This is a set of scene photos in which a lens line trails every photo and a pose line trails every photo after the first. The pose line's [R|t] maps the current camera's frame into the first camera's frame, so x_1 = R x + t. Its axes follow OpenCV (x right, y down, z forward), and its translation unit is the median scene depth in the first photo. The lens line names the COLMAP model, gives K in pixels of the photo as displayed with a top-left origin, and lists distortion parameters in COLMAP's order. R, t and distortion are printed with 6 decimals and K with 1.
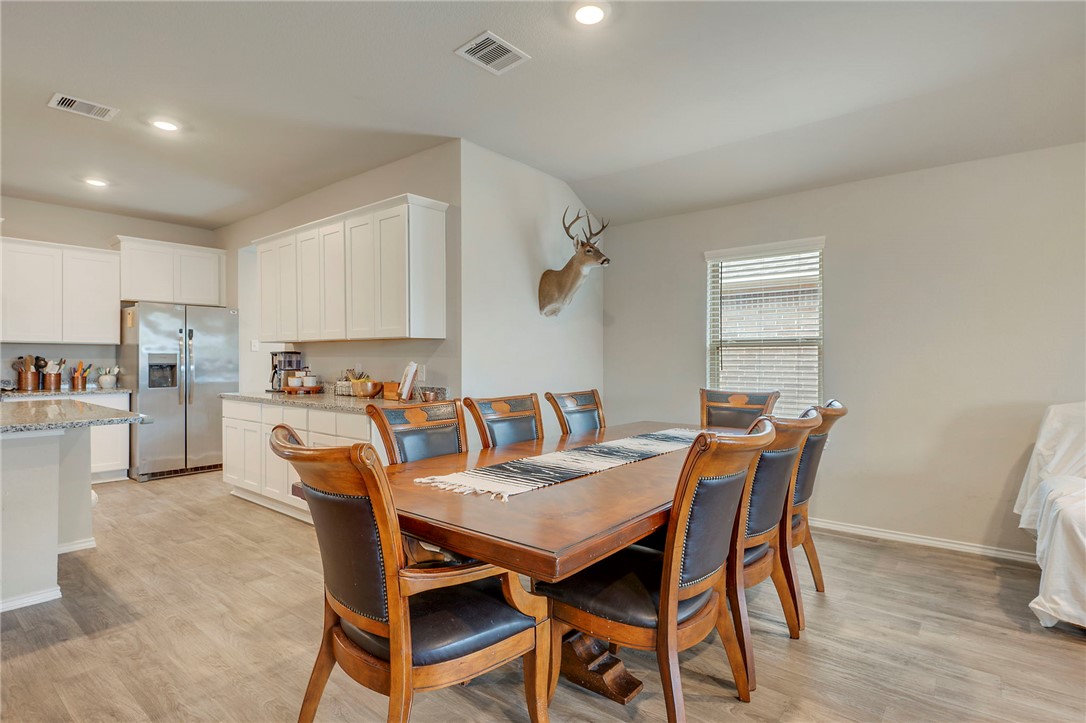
lens RADIAL K [[552.5, 0, 541.7], [0, 552.5, 356.7], [0, 0, 1]] dist [0.001580, 0.000320]
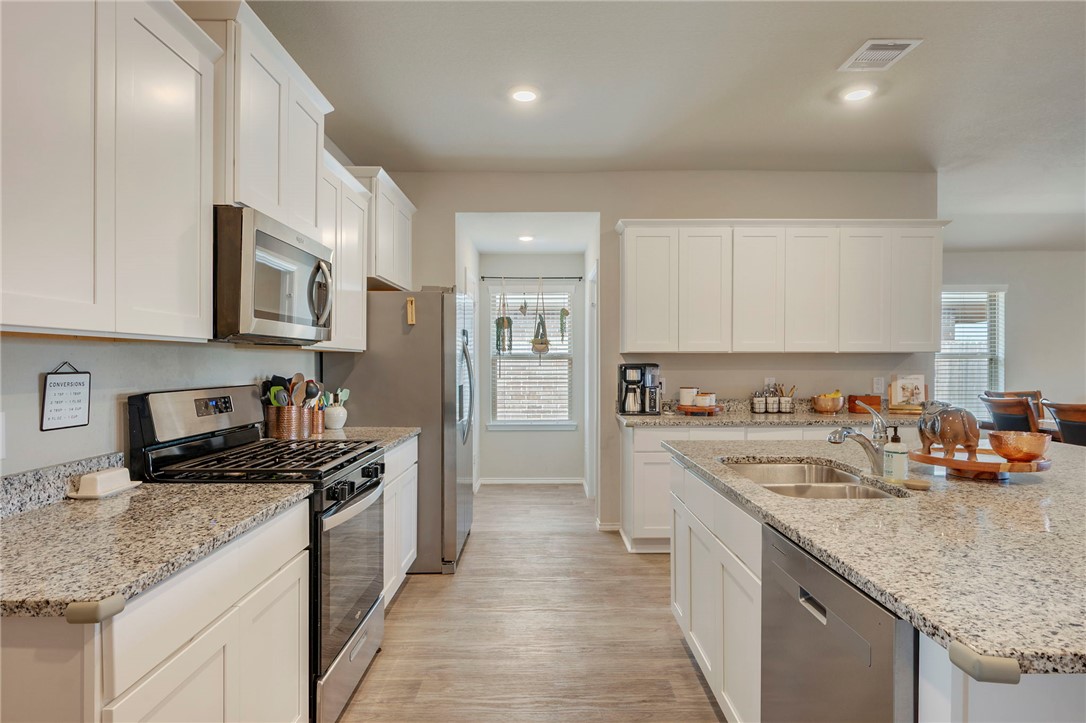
lens RADIAL K [[600.6, 0, 543.0], [0, 600.6, 361.5], [0, 0, 1]] dist [0.000883, 0.000091]
pose [[0.771102, -0.003099, 0.636705, -1.102983], [0.002567, 0.999995, 0.001758, -0.014274], [-0.636707, 0.000279, 0.771106, 0.421903]]
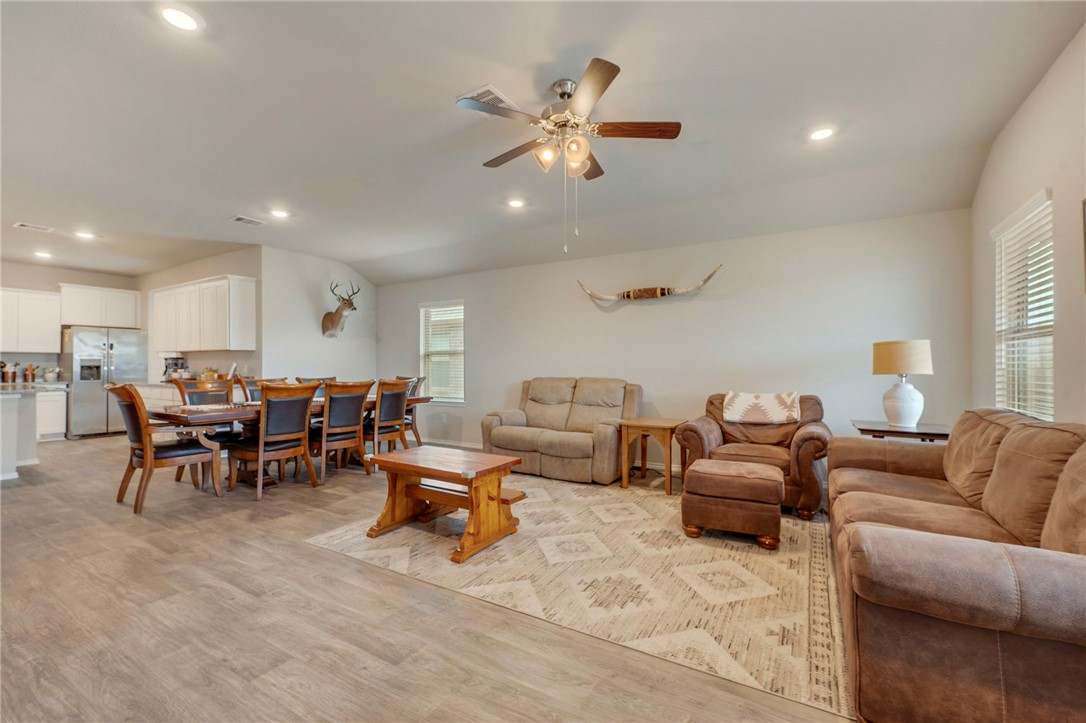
lens RADIAL K [[458.6, 0, 544.7], [0, 458.6, 359.0], [0, 0, 1]] dist [0.000434, -0.000062]
pose [[0.989458, -0.000148, 0.144818, 0.425896], [0.001547, 0.999953, -0.009547, 0.009904], [-0.144809, 0.009671, 0.989412, -0.505415]]
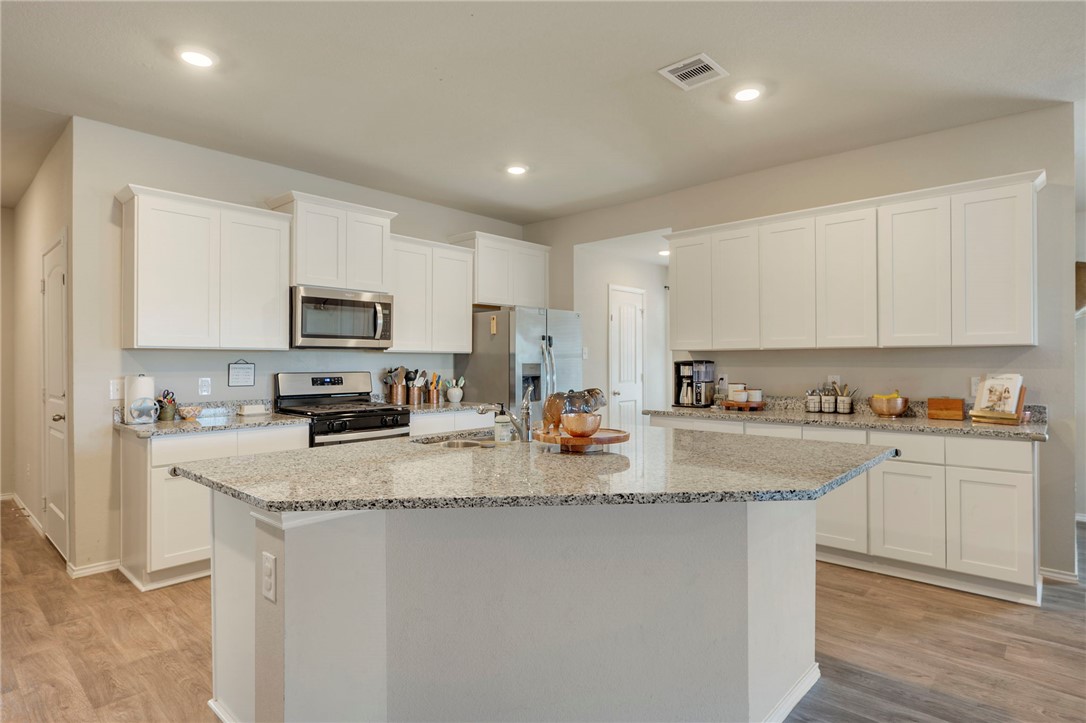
lens RADIAL K [[574.2, 0, 548.0], [0, 574.2, 357.2], [0, 0, 1]] dist [-0.004711, -0.001394]
pose [[0.999160, -0.004820, -0.040705, -0.650747], [0.004510, 0.999960, -0.007709, -0.008945], [0.040741, 0.007519, 0.999141, 0.088591]]
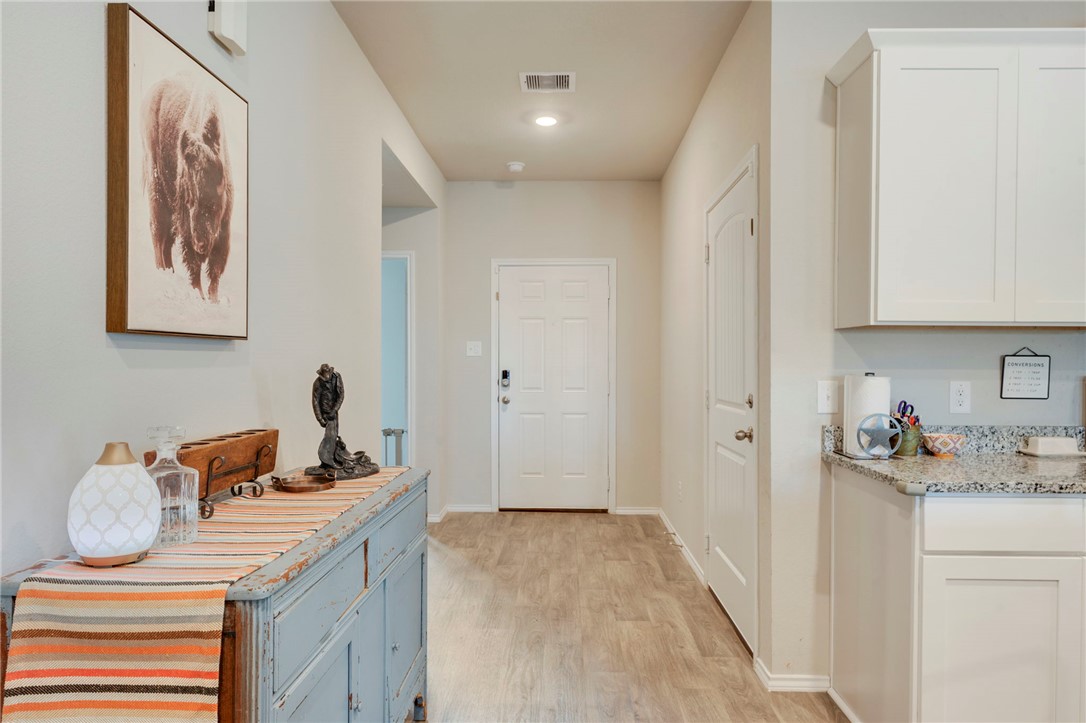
lens RADIAL K [[679.1, 0, 543.0], [0, 679.1, 361.5], [0, 0, 1]] dist [-0.001584, -0.000682]
pose [[0.609621, -0.002645, -0.792689, -0.923319], [-0.003141, 0.999979, -0.005753, -0.000269], [0.792687, 0.005997, 0.609599, 0.283982]]
